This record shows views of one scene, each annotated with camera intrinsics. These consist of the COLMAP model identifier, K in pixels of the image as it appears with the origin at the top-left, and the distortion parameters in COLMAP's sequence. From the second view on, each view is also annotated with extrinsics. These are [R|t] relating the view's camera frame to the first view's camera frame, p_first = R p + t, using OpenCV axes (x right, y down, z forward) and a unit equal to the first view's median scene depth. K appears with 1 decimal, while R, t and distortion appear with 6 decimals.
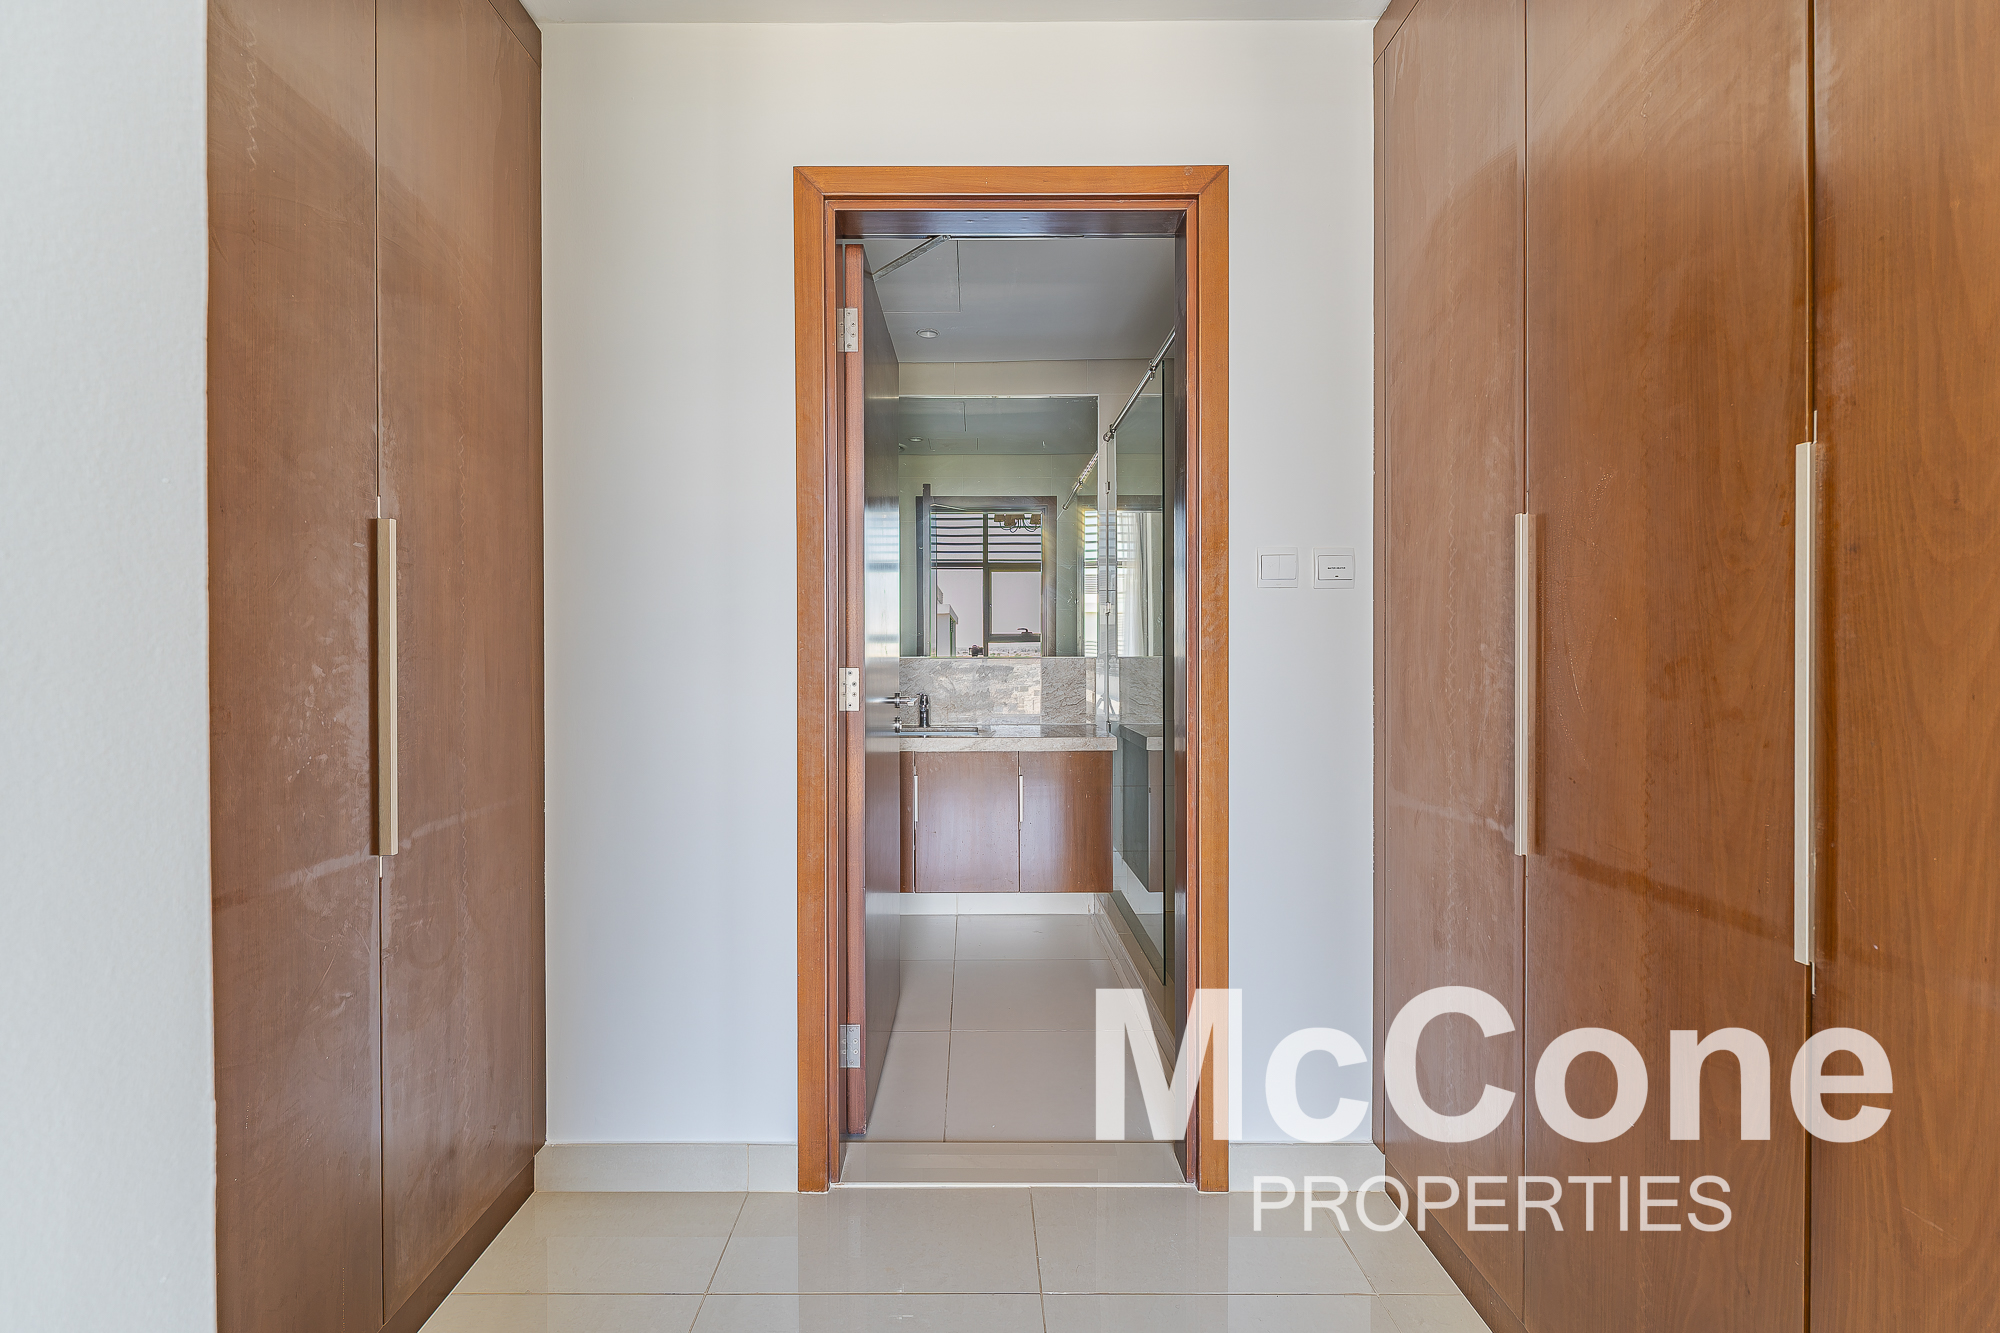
lens RADIAL K [[805.6, 0, 988.2], [0, 805.6, 655.9], [0, 0, 1]] dist [0.008279, -0.002493]
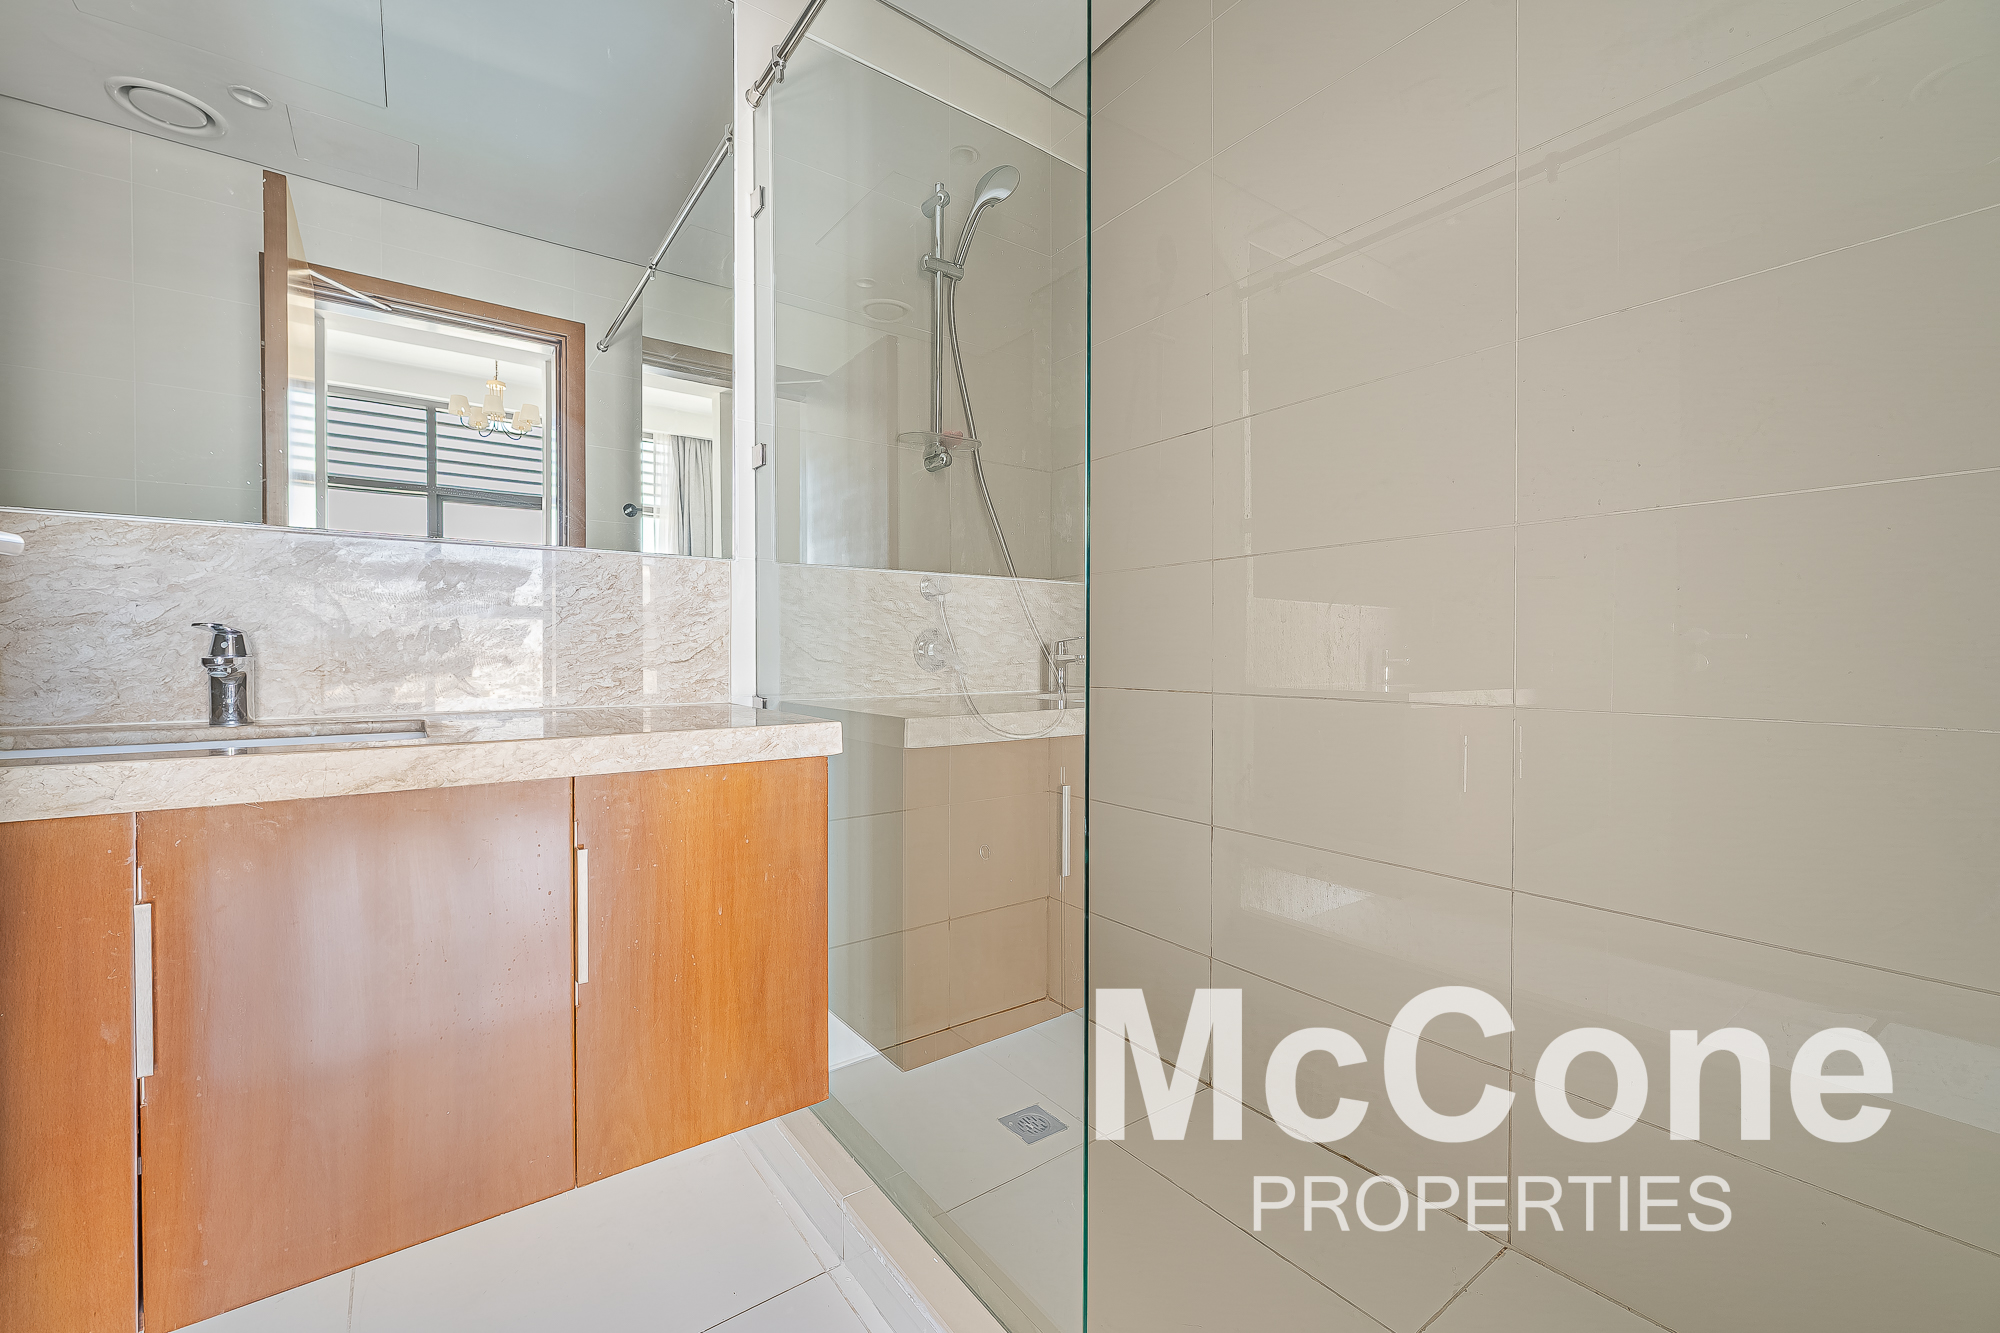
lens RADIAL K [[805.6, 0, 1007.4], [0, 805.6, 656.2], [0, 0, 1]] dist [0.008279, -0.002493]
pose [[0.815231, -0.001435, 0.579133, -0.009595], [-0.005974, 0.999923, 0.010886, 0.054600], [-0.579104, -0.012334, 0.815160, 0.539638]]
